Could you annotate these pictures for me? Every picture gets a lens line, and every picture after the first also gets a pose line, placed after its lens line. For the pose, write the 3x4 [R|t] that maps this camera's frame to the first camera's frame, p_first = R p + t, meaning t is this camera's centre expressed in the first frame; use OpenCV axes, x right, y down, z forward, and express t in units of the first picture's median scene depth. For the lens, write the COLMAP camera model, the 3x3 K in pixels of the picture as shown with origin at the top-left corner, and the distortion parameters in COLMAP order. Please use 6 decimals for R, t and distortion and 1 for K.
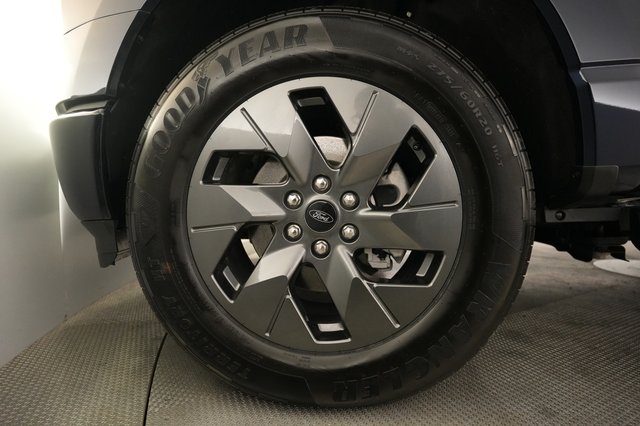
lens RADIAL K [[328.6, 0, 320.0], [0, 328.6, 213.0], [0, 0, 1]] dist [0.000465, 0.000077]
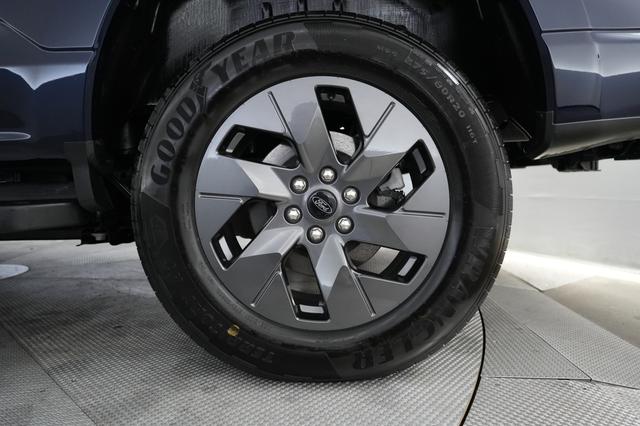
lens RADIAL K [[416.1, 0, 320.0], [0, 416.1, 213.0], [0, 0, 1]] dist [-0.000182, -0.000087]
pose [[0.978963, 0.185805, 0.084308, -0.114996], [-0.185722, 0.982562, -0.008898, 0.049439], [-0.084491, -0.006947, 0.996400, -0.353082]]
